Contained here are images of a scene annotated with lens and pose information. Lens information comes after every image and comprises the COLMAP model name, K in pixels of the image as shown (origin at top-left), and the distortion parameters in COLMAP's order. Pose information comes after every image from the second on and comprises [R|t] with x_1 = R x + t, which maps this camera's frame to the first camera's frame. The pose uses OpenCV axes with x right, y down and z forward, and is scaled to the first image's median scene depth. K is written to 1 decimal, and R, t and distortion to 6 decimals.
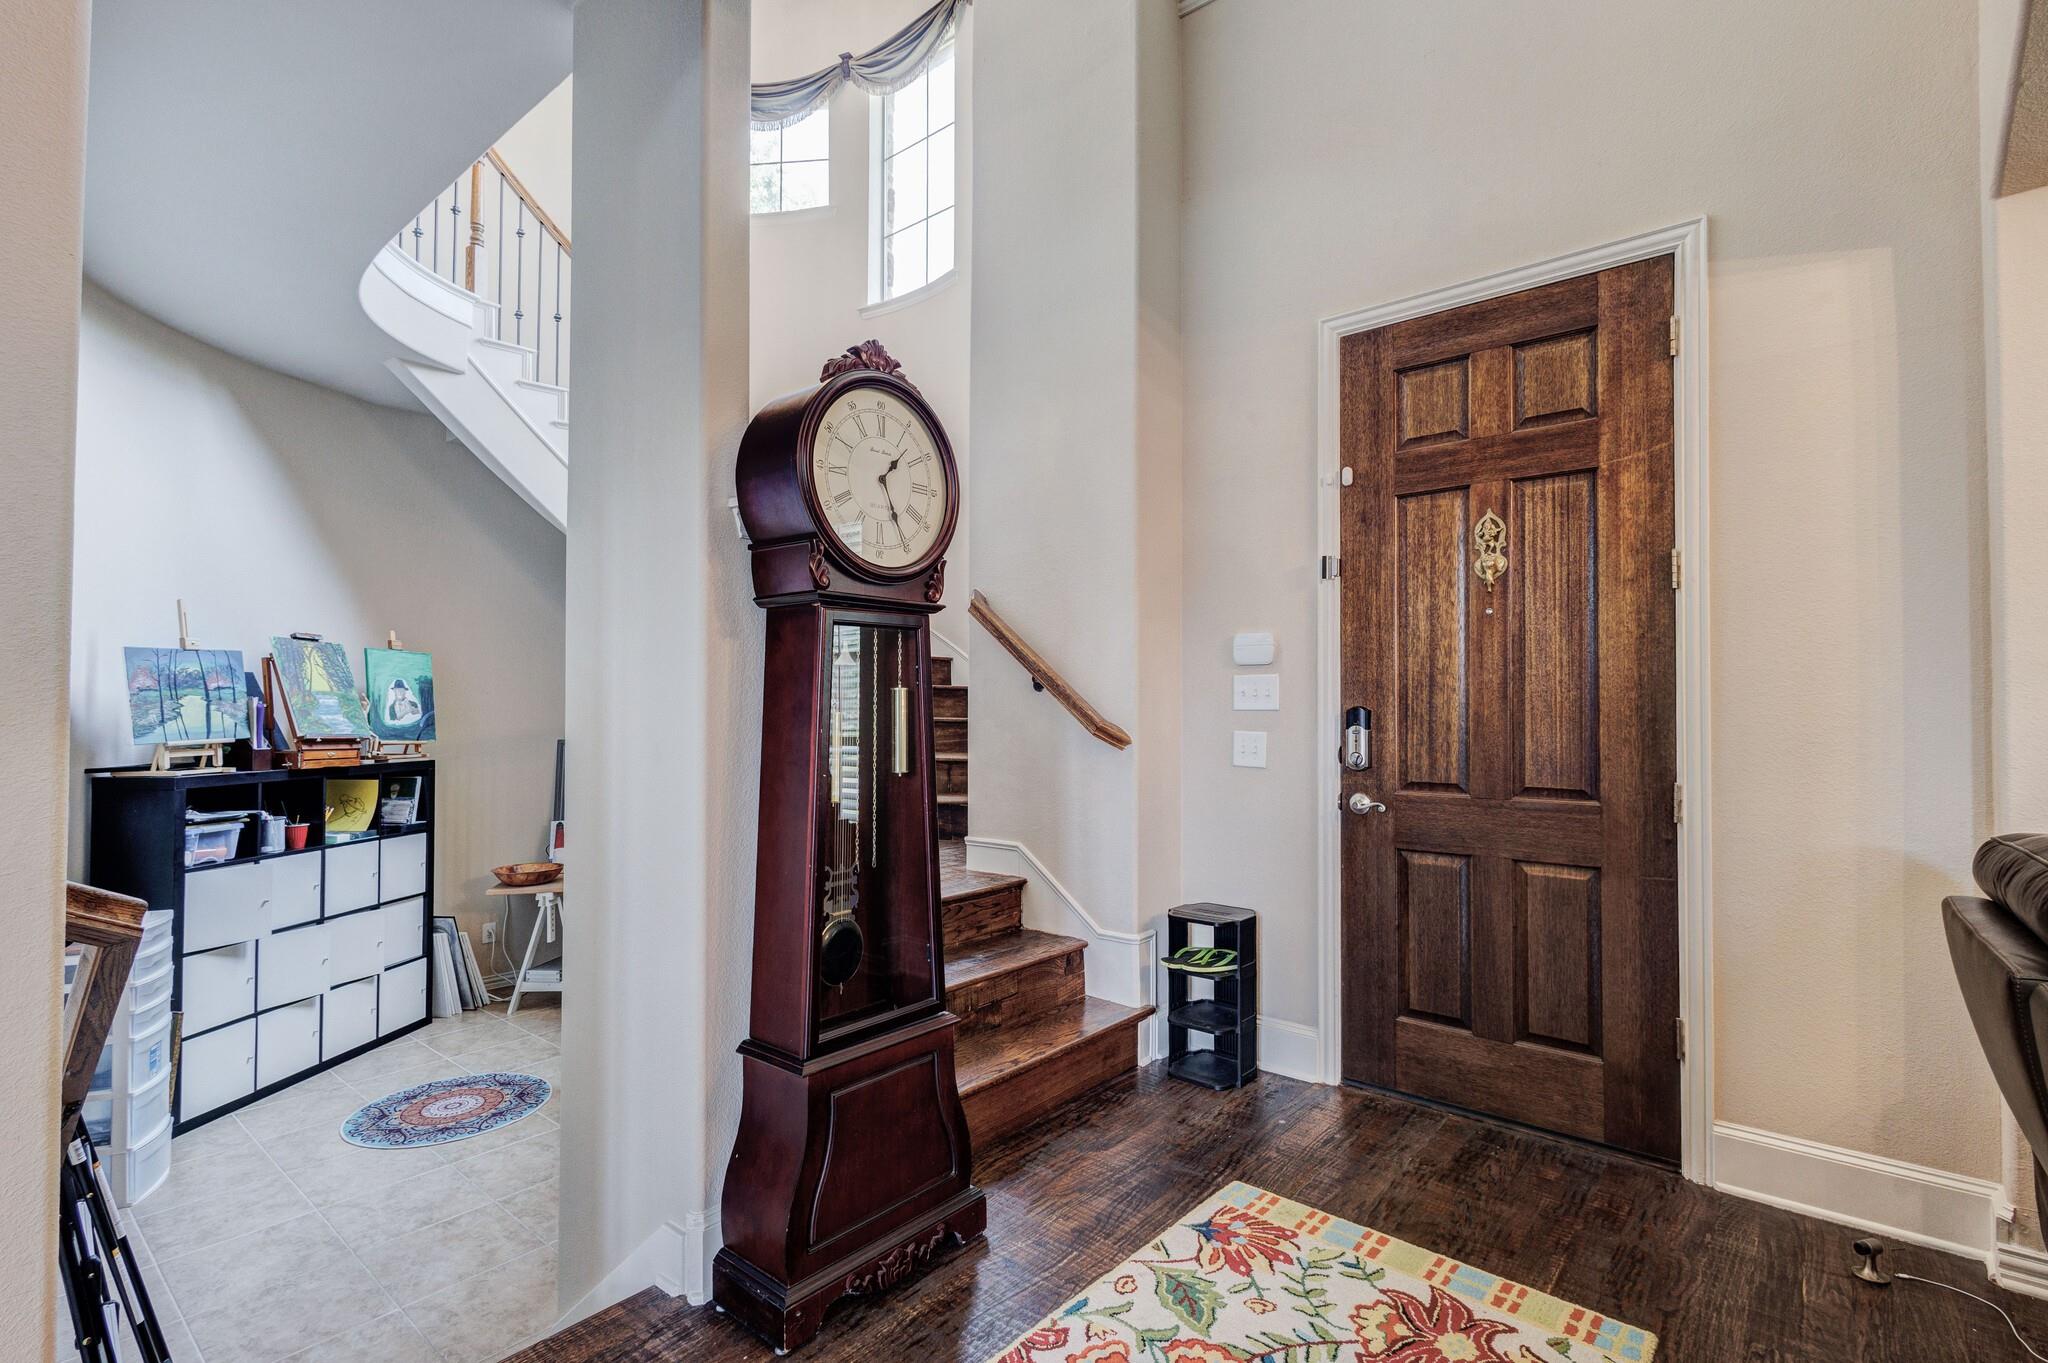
lens RADIAL K [[959.2, 0, 1042.7], [0, 959.2, 681.5], [0, 0, 1]] dist [0.014898, -0.004823]
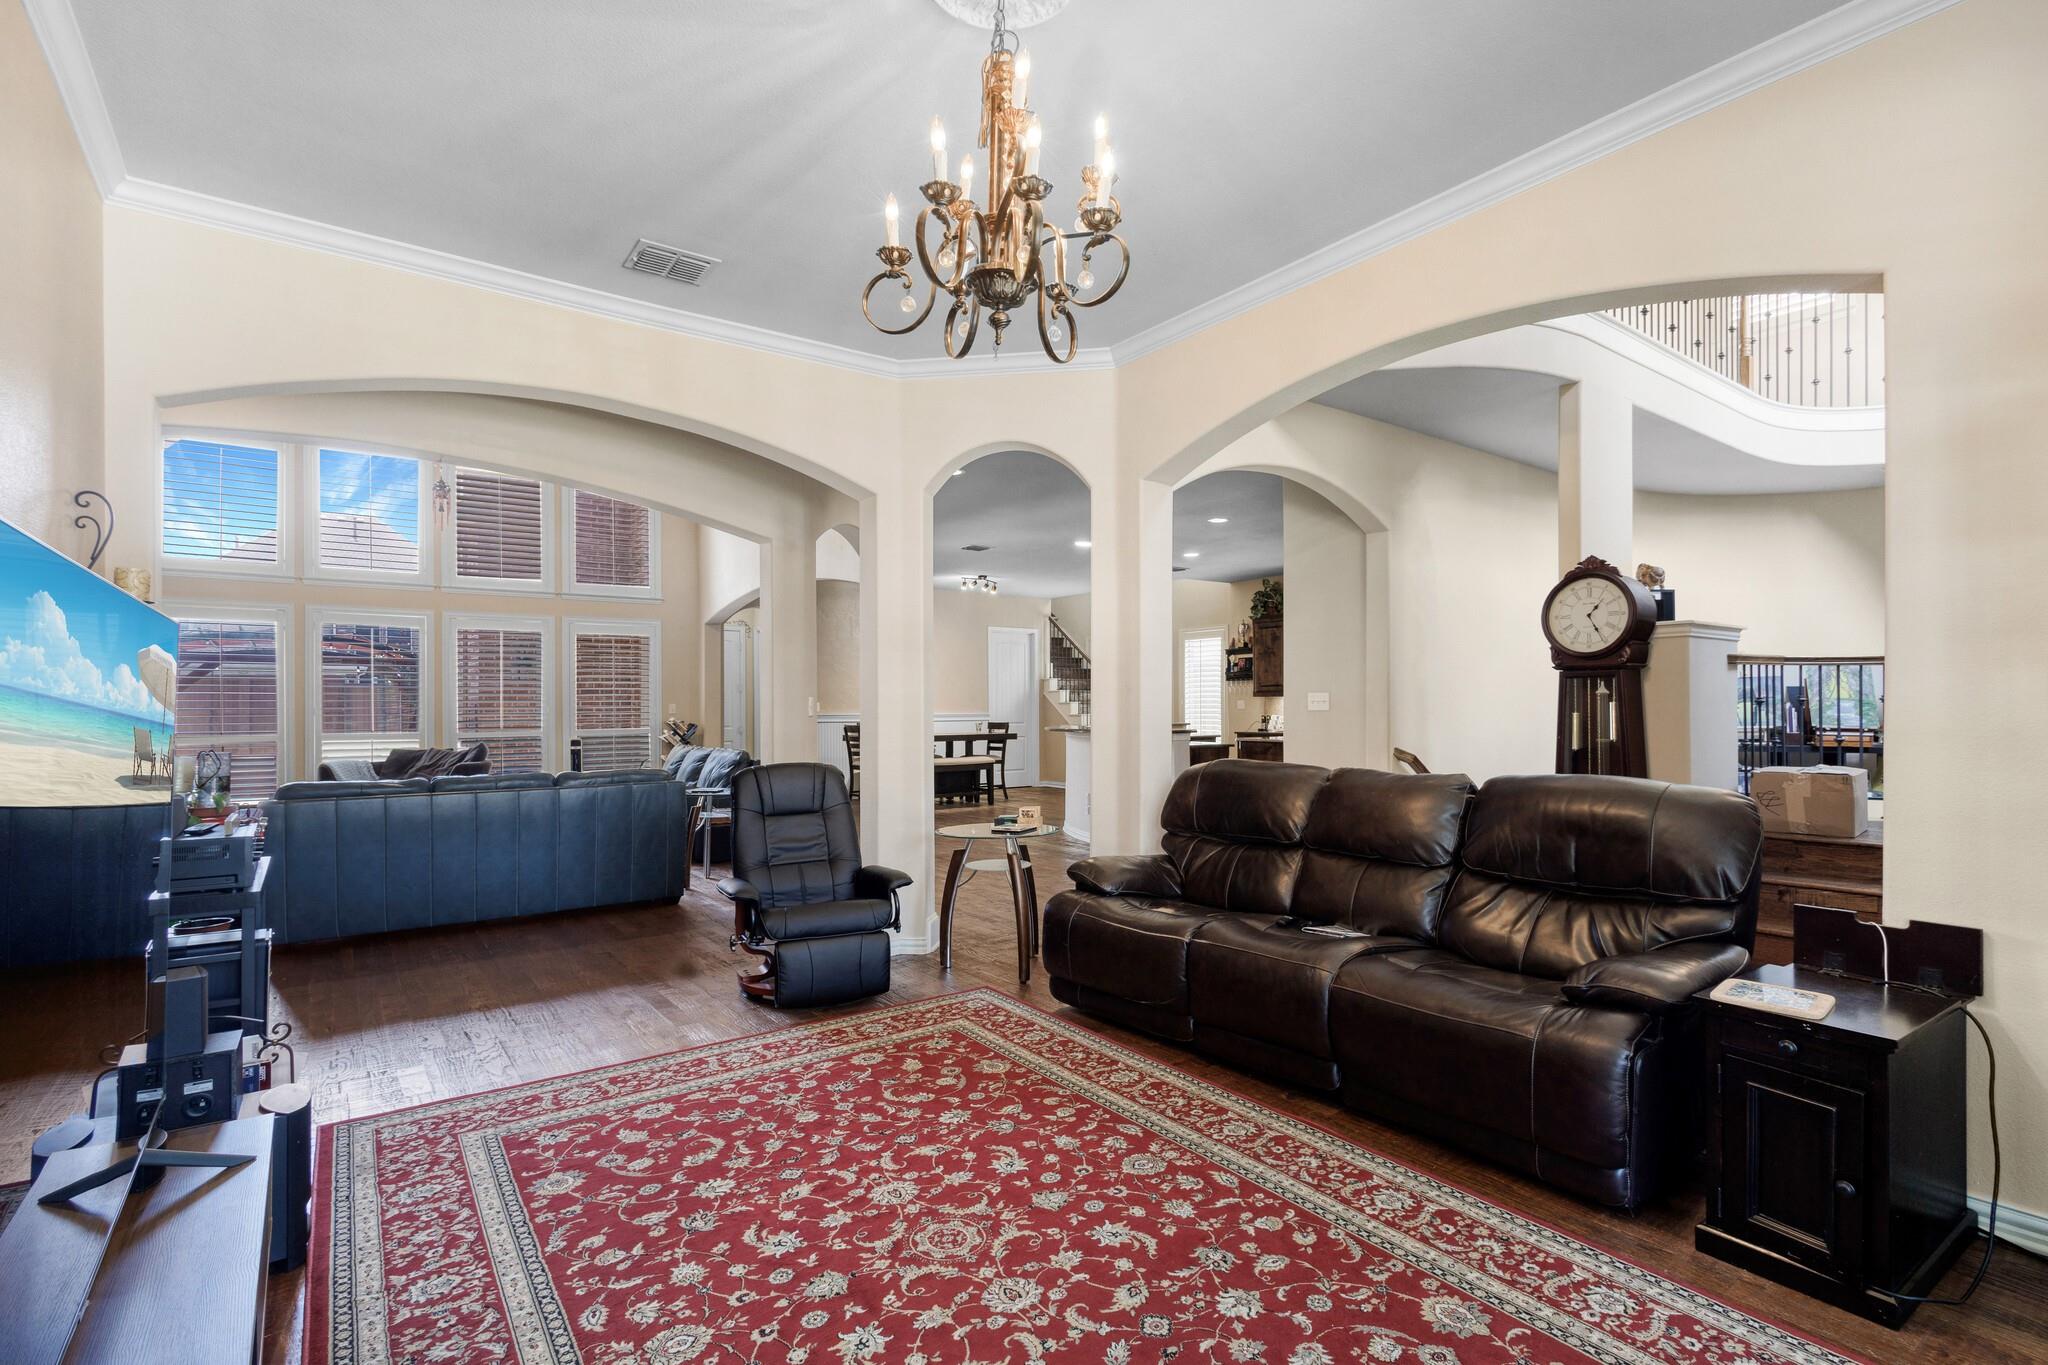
lens RADIAL K [[959.2, 0, 1021.1], [0, 959.2, 694.2], [0, 0, 1]] dist [0.014898, -0.004823]
pose [[-0.251722, -0.021923, -0.967551, 1.776260], [0.029533, 0.999104, -0.030321, 0.013182], [0.967349, -0.036207, -0.250849, 0.156618]]
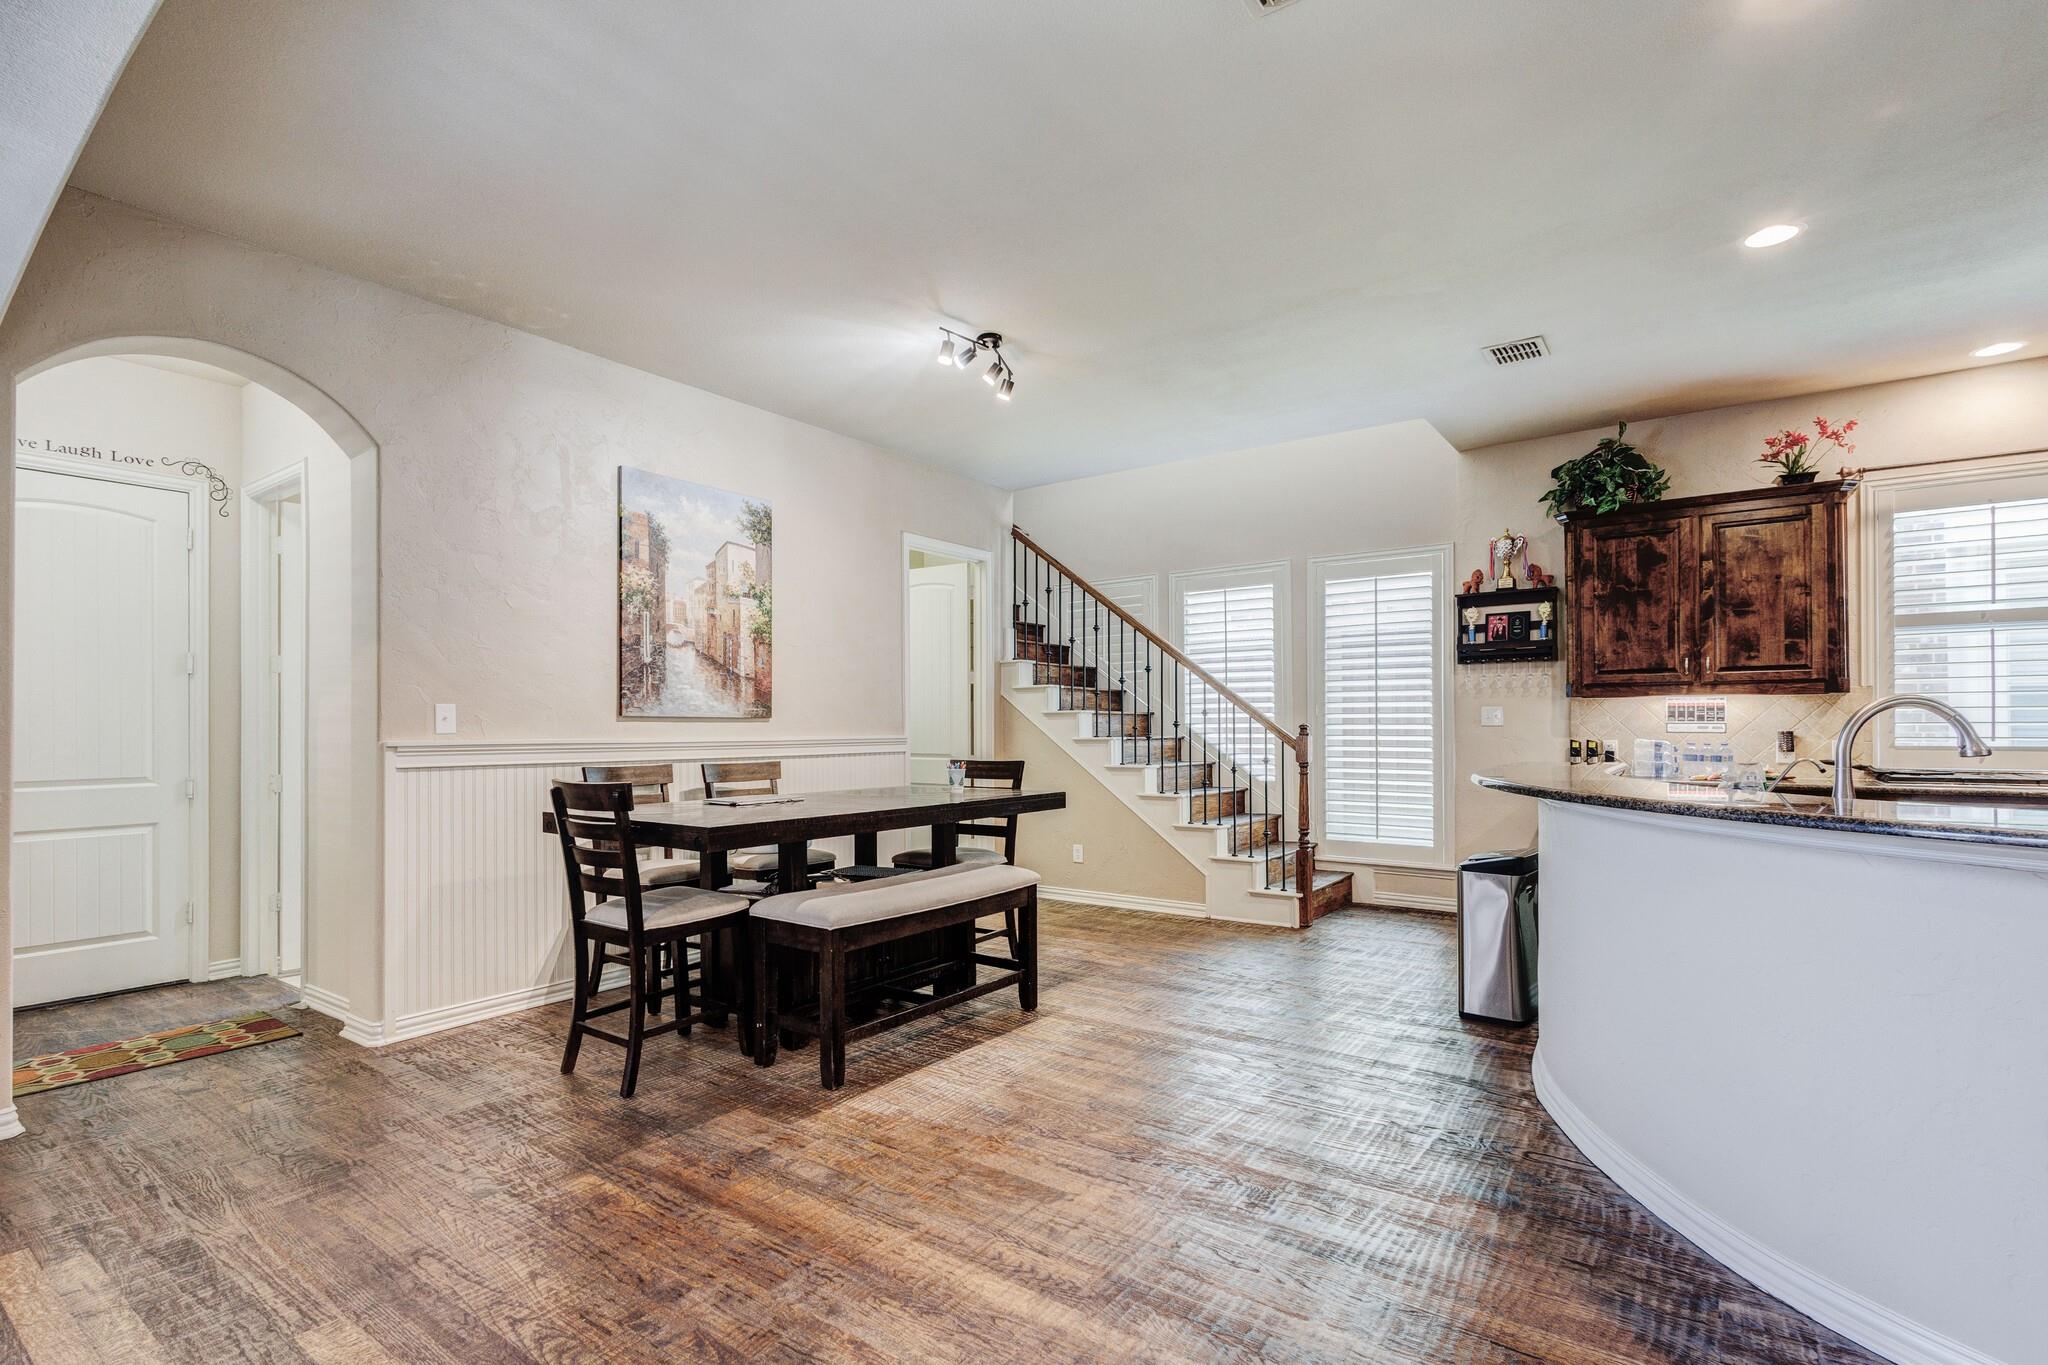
lens RADIAL K [[959.2, 0, 1022.3], [0, 959.2, 723.9], [0, 0, 1]] dist [0.014898, -0.004823]
pose [[0.067363, -0.008170, -0.997695, -0.955851], [0.034250, 0.999396, -0.005871, -0.051567], [0.997140, -0.033776, 0.067602, -1.188749]]
